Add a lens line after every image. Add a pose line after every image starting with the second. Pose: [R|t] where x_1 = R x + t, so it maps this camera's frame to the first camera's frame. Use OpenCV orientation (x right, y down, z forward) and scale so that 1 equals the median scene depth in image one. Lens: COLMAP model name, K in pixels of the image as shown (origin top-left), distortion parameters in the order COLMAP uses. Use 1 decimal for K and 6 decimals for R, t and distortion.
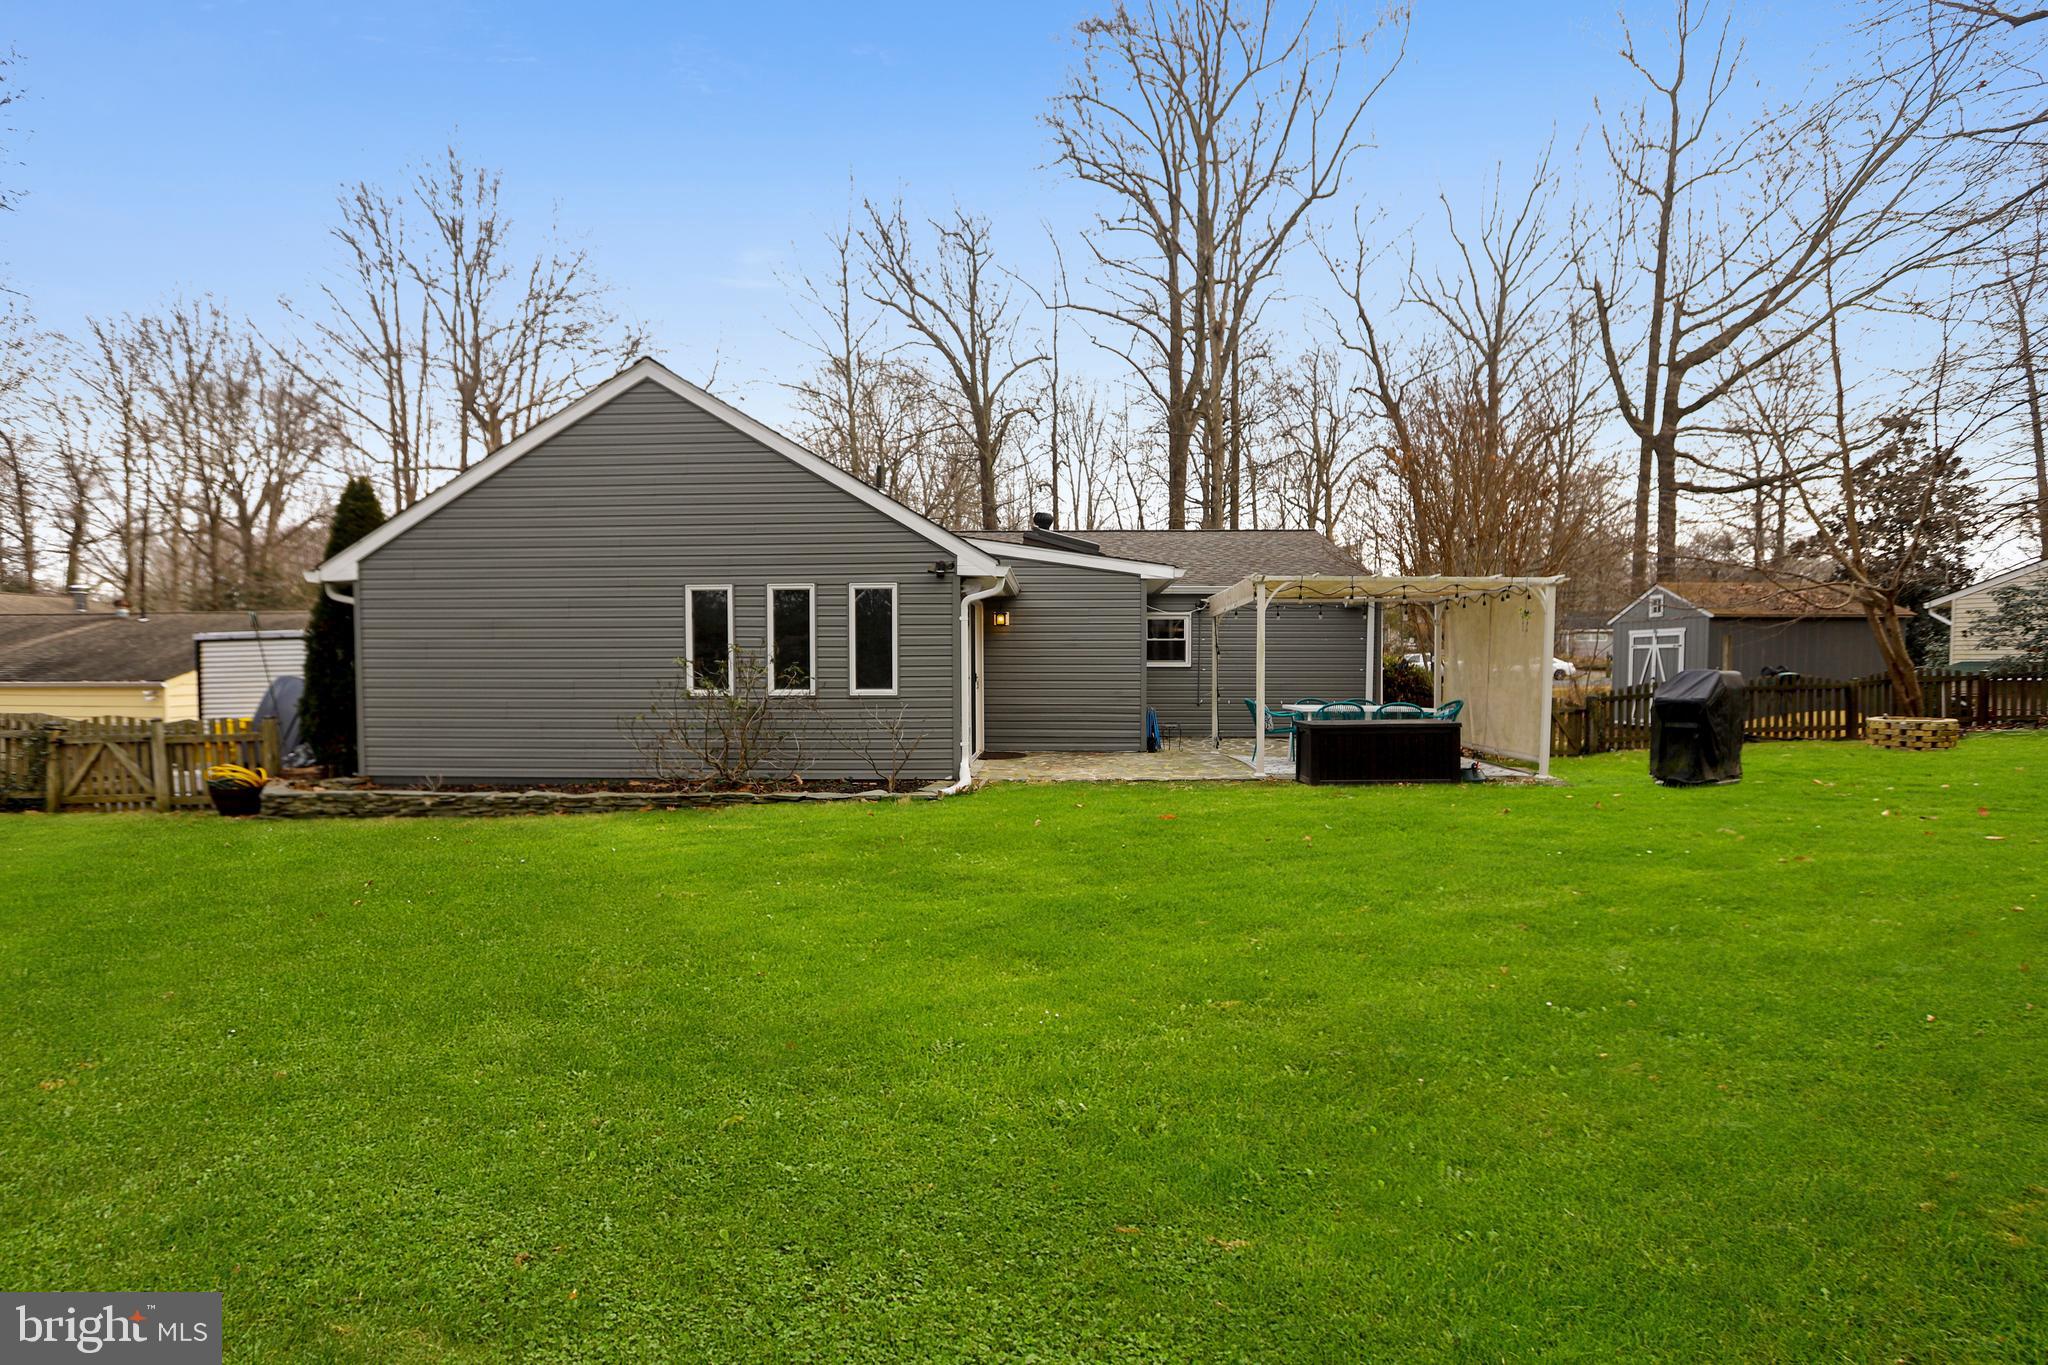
lens RADIAL K [[994.4, 0, 1024.0], [0, 994.4, 682.5], [0, 0, 1]] dist [-0.032809, -0.000016]
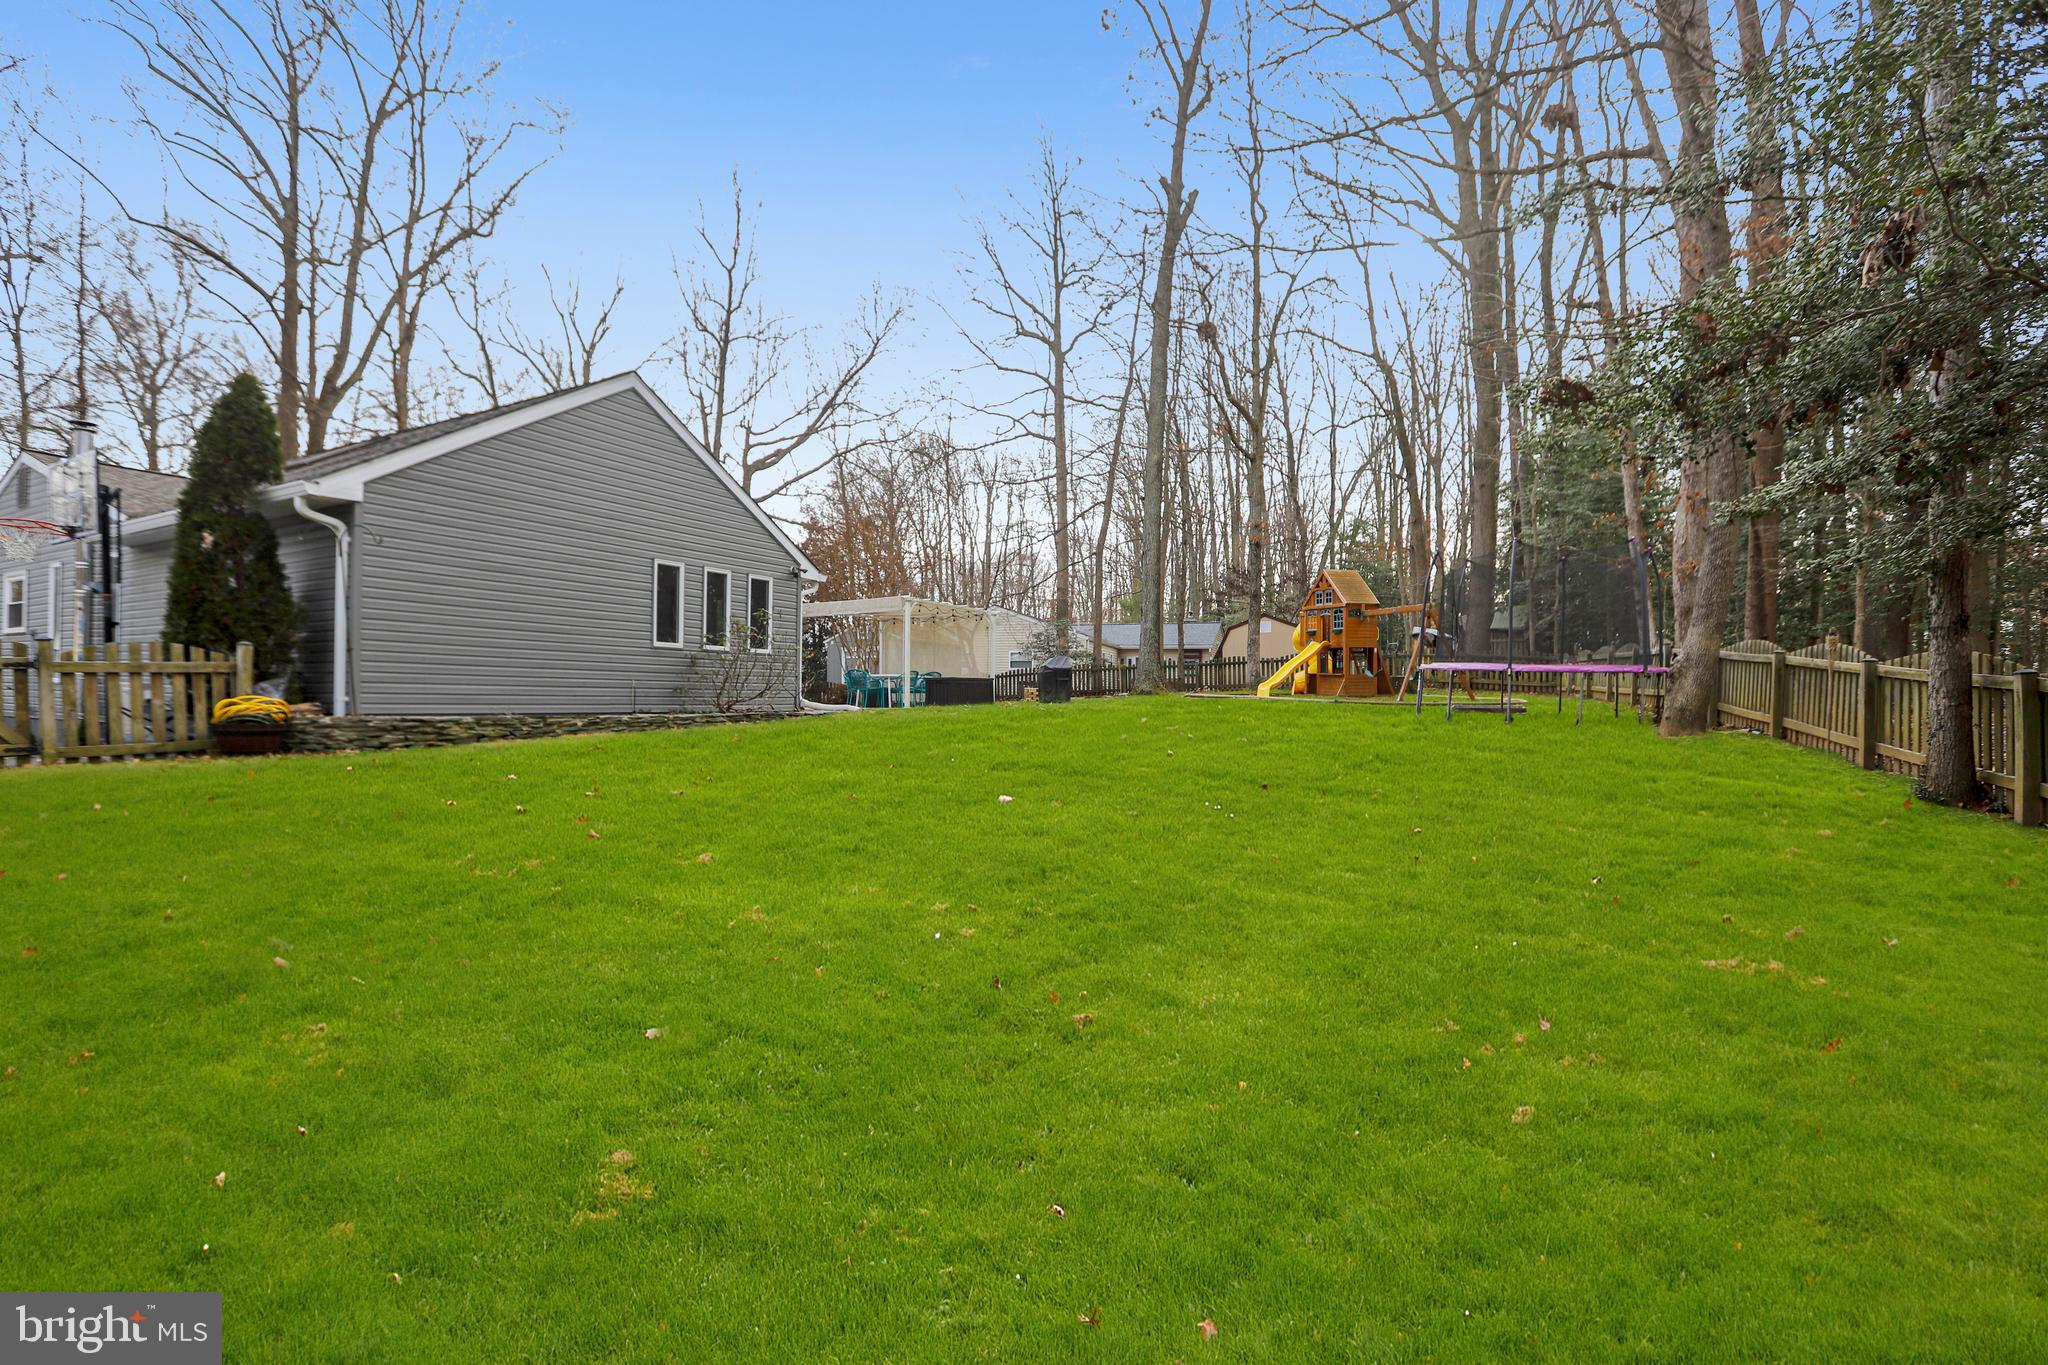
lens RADIAL K [[994.4, 0, 1024.0], [0, 994.4, 682.5], [0, 0, 1]] dist [-0.032809, -0.000016]
pose [[0.436119, 0.024691, 0.899550, -1.267980], [0.006236, 0.999517, -0.030458, 0.101175], [-0.899867, 0.018893, 0.435754, 0.027777]]
